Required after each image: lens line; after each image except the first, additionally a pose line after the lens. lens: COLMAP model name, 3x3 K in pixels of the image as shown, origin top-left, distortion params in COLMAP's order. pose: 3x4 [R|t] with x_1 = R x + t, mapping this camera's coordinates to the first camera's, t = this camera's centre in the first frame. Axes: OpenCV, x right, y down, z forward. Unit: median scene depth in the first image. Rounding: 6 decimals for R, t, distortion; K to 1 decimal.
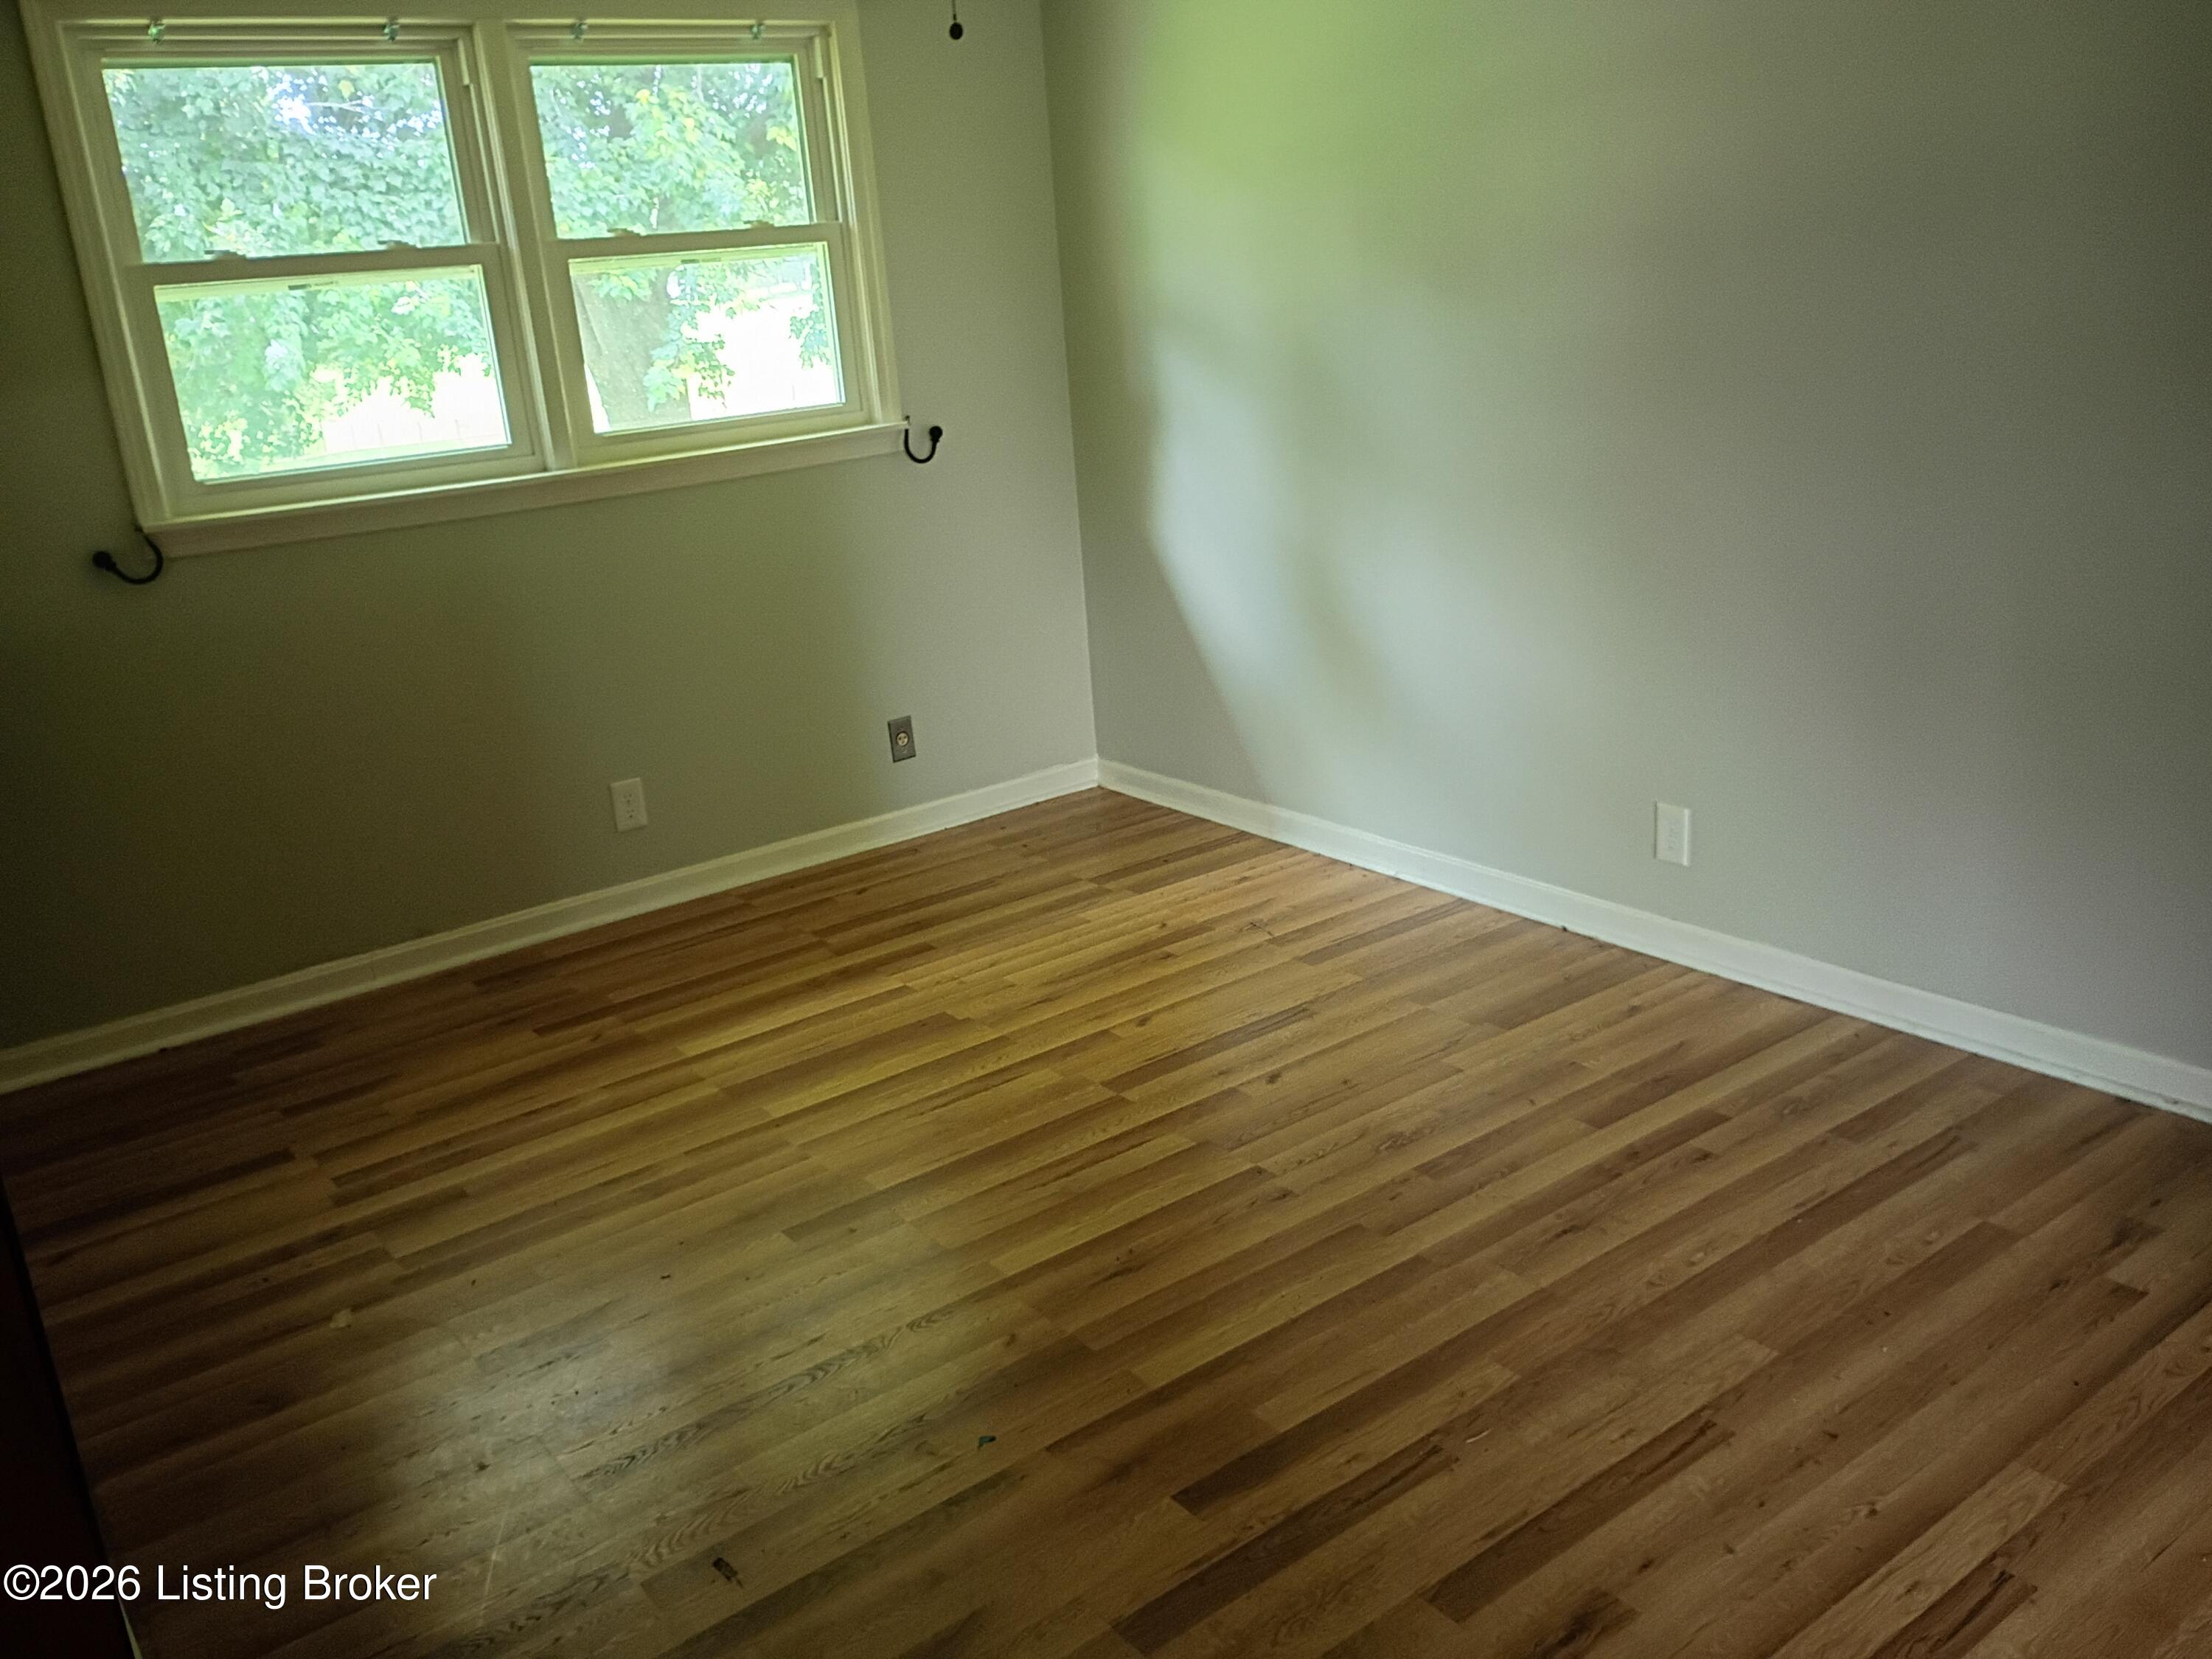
lens RADIAL K [[1836.2, 0, 1106.0], [0, 1836.2, 829.5], [0, 0, 1]] dist [0.037773, -0.015328]
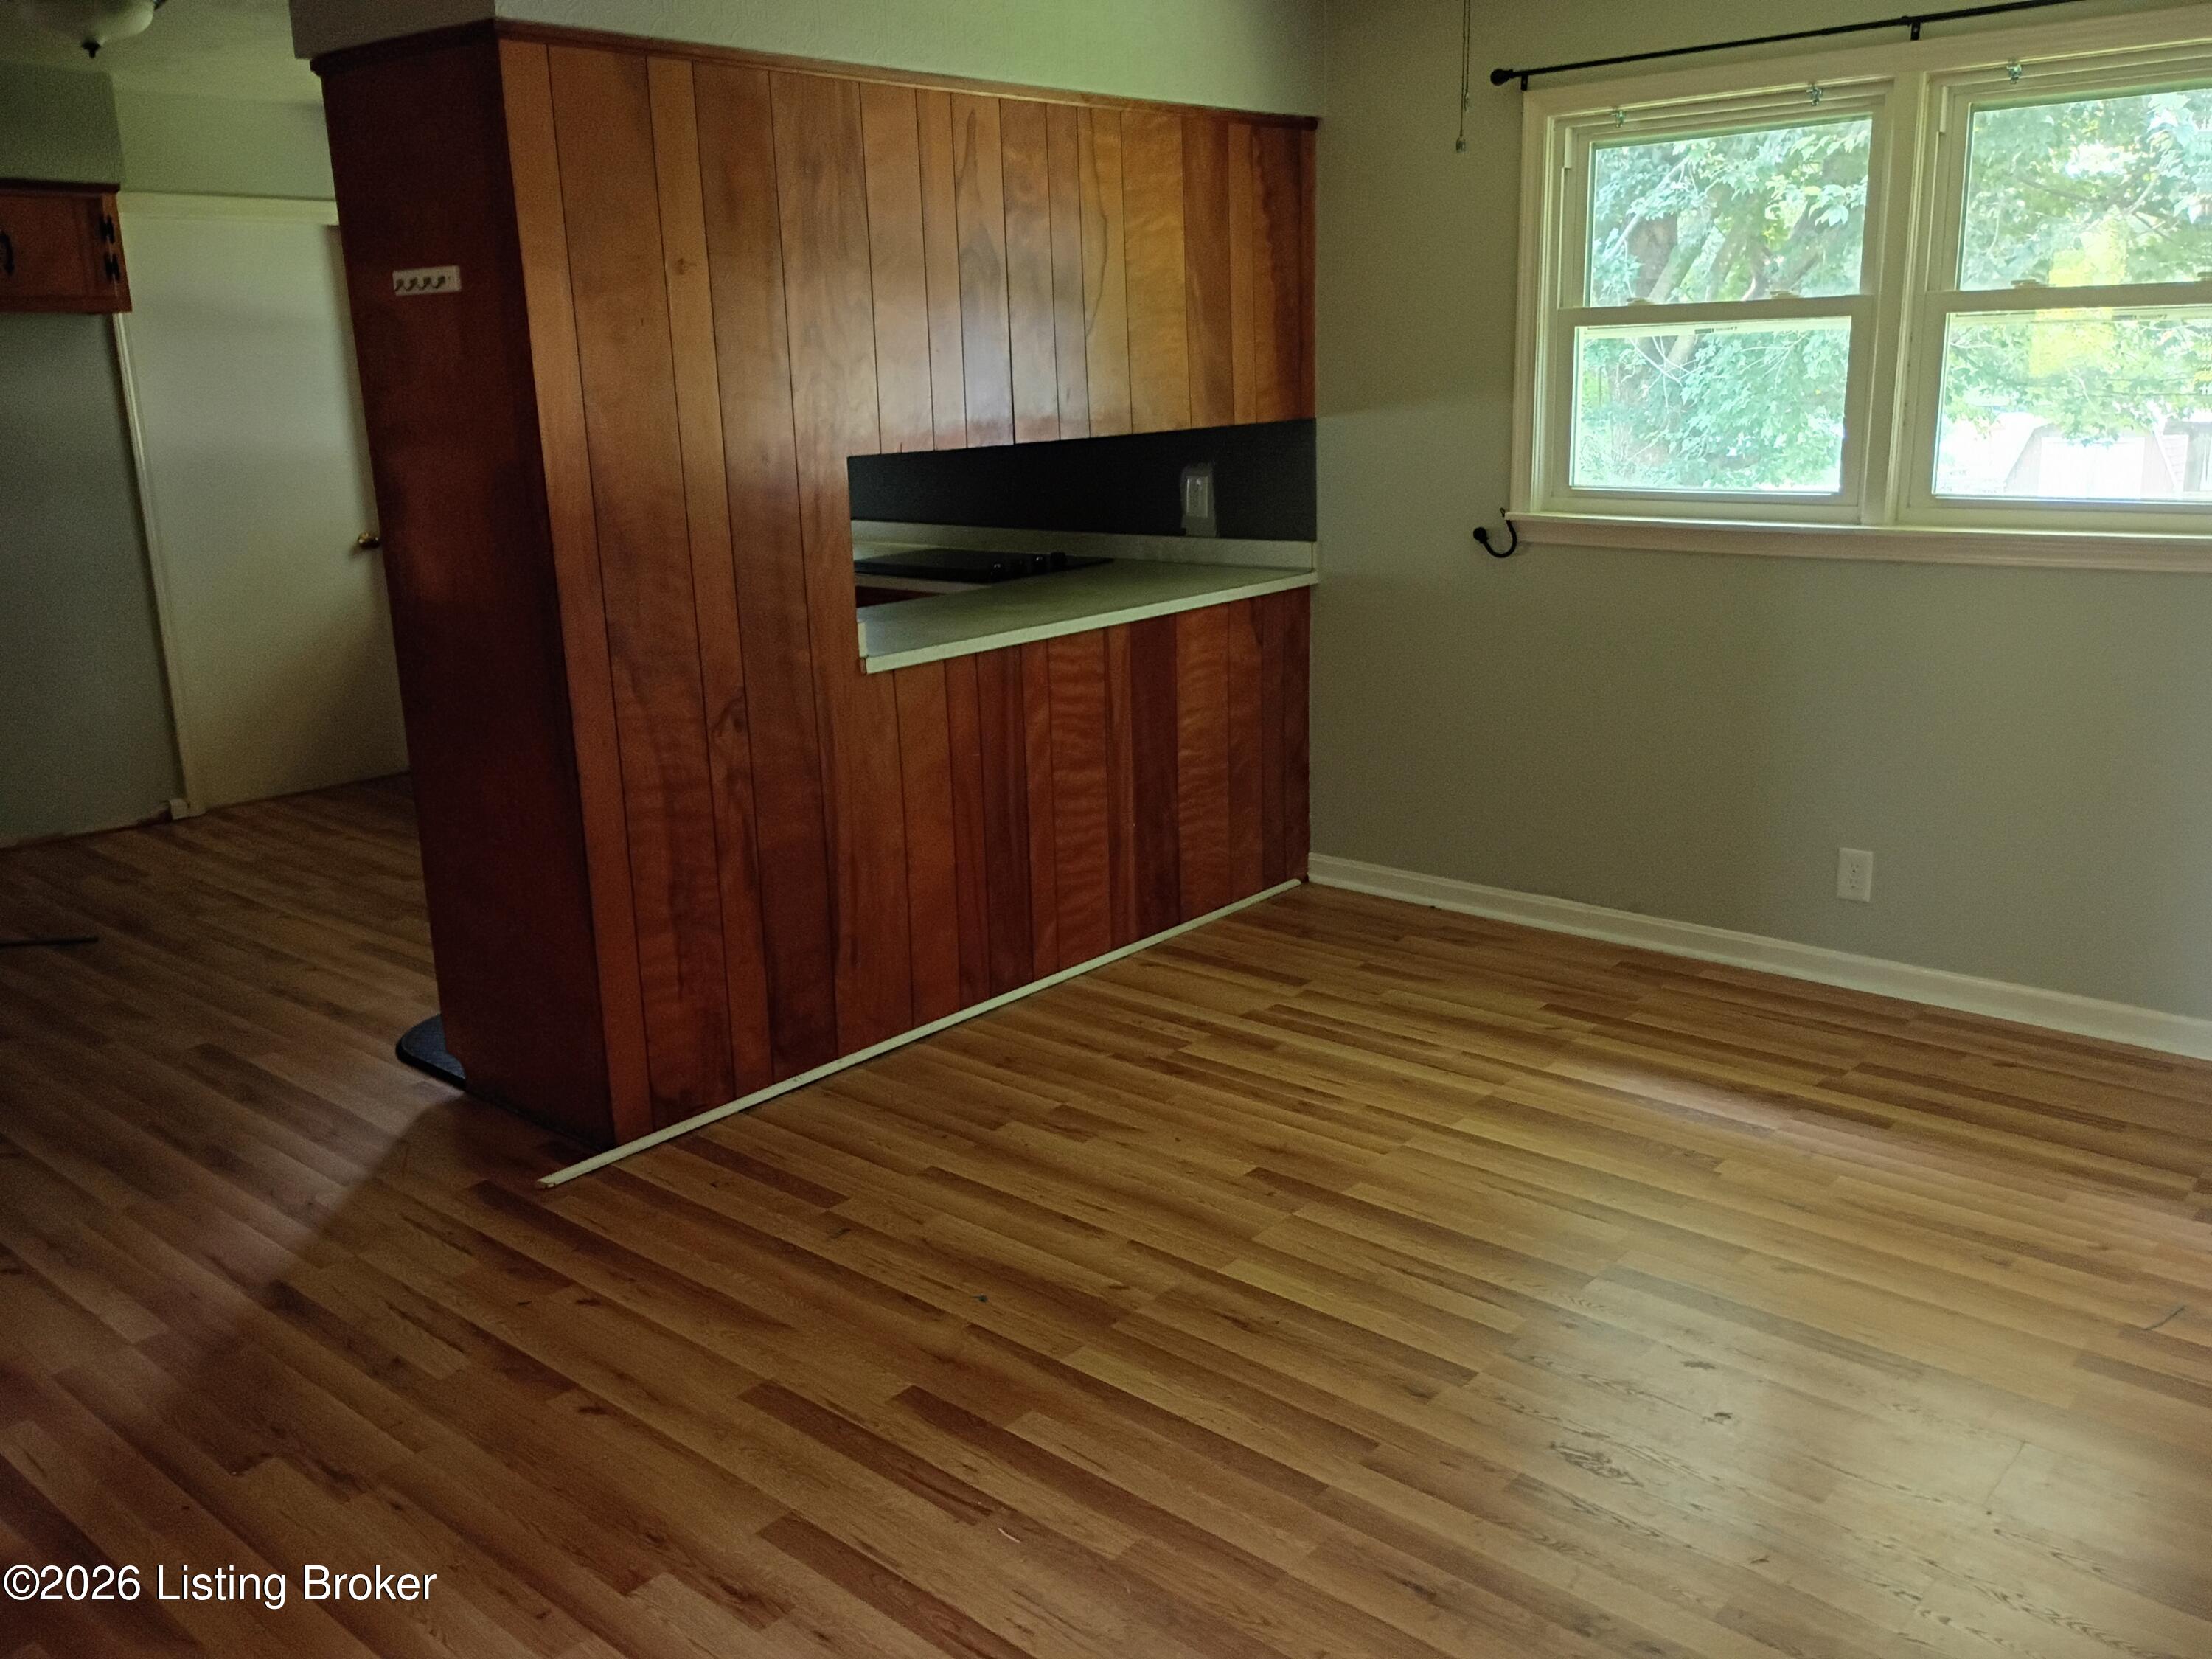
lens RADIAL K [[1889.9, 0, 1140.5], [0, 1889.9, 831.8], [0, 0, 1]] dist [0.054353, -0.057047]
pose [[0.204334, 0.307205, -0.929448, 0.681260], [-0.286017, 0.926784, 0.243445, -0.198654], [0.936185, 0.216094, 0.277239, 0.432262]]
